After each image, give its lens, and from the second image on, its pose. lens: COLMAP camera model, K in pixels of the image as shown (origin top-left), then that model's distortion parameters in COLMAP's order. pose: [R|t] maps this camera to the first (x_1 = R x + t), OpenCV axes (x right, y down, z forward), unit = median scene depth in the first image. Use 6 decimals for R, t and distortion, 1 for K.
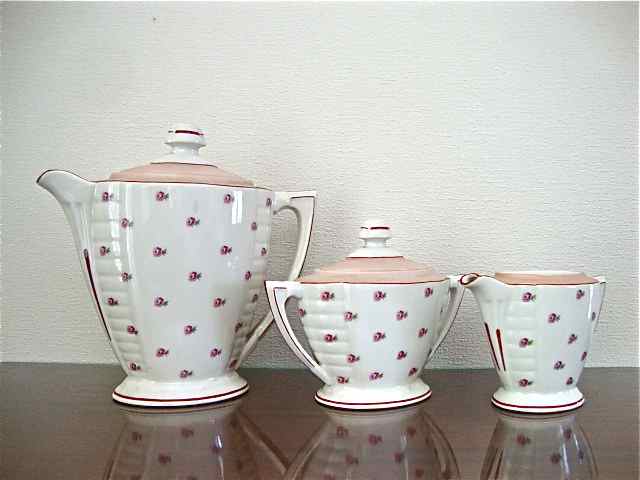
lens RADIAL K [[594.0, 0, 322.2], [0, 594.0, 238.7], [0, 0, 1]] dist [-0.144868, 0.040397]
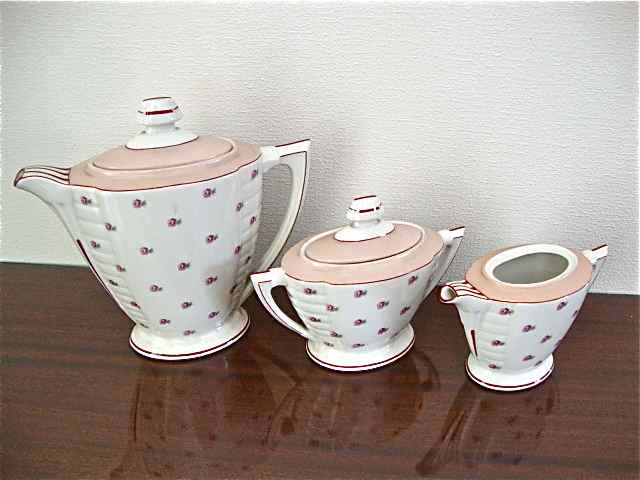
lens RADIAL K [[594.0, 0, 319.3], [0, 594.0, 241.5], [0, 0, 1]] dist [-0.144868, 0.040397]
pose [[0.994687, 0.037776, -0.095768, 0.116874], [0.017114, 0.856627, 0.515653, -0.494739], [0.101517, -0.514552, 0.851429, 0.157861]]
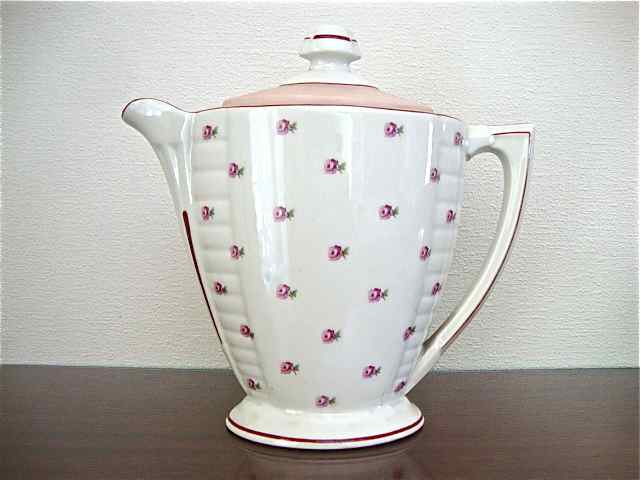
lens RADIAL K [[594.0, 0, 319.3], [0, 594.0, 236.9], [0, 0, 1]] dist [-0.144868, 0.040397]
pose [[0.942032, 0.010489, -0.335360, -0.020272], [-0.001078, 0.999601, 0.028236, 0.028133], [0.335523, -0.026238, 0.941667, 0.382990]]
